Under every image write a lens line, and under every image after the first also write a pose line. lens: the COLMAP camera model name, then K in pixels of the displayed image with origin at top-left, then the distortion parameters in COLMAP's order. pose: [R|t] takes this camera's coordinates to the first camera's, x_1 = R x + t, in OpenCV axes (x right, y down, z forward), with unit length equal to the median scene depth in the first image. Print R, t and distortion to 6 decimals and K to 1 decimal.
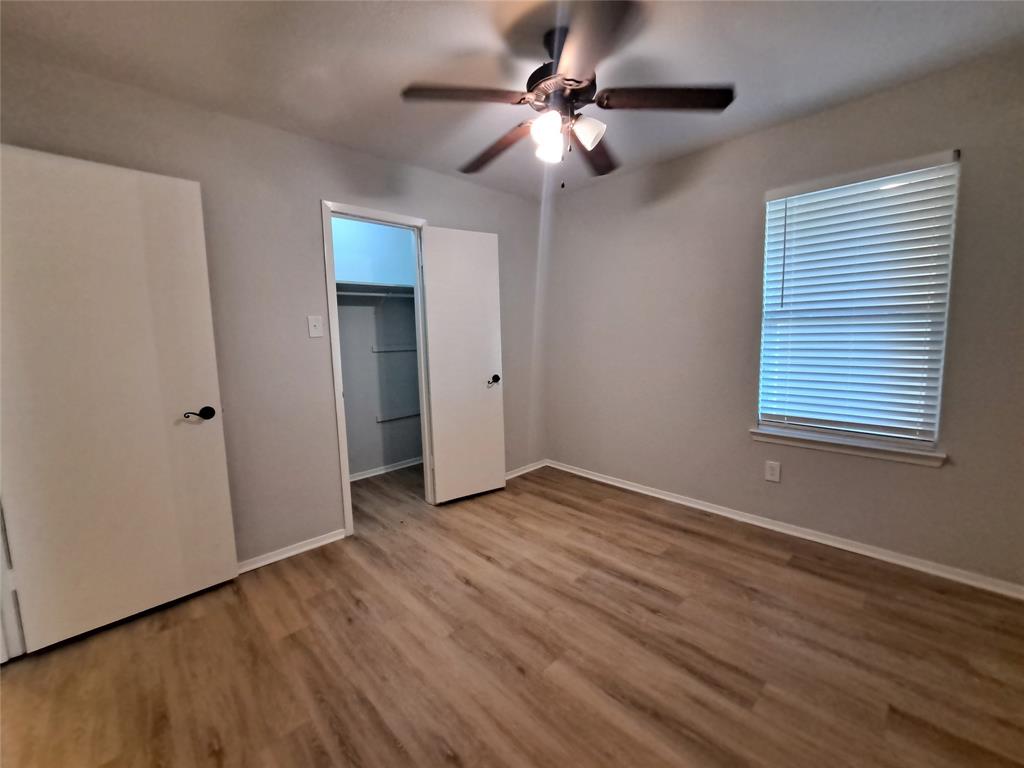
lens RADIAL K [[407.9, 0, 502.4], [0, 407.9, 380.9], [0, 0, 1]] dist [-0.016624, -0.000289]
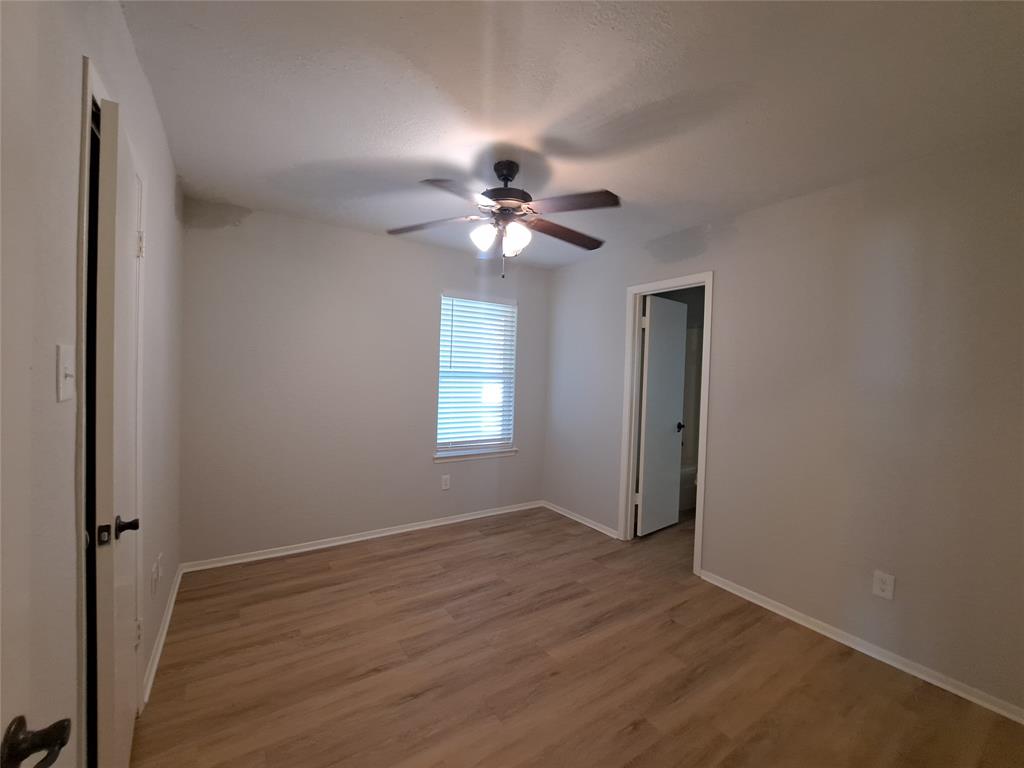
lens RADIAL K [[407.9, 0, 502.0], [0, 407.9, 384.5], [0, 0, 1]] dist [-0.016624, -0.000289]
pose [[0.183082, -0.002193, 0.983095, -0.834819], [0.076652, 0.996985, -0.012051, -0.104102], [-0.980105, 0.077563, 0.182698, 0.616774]]
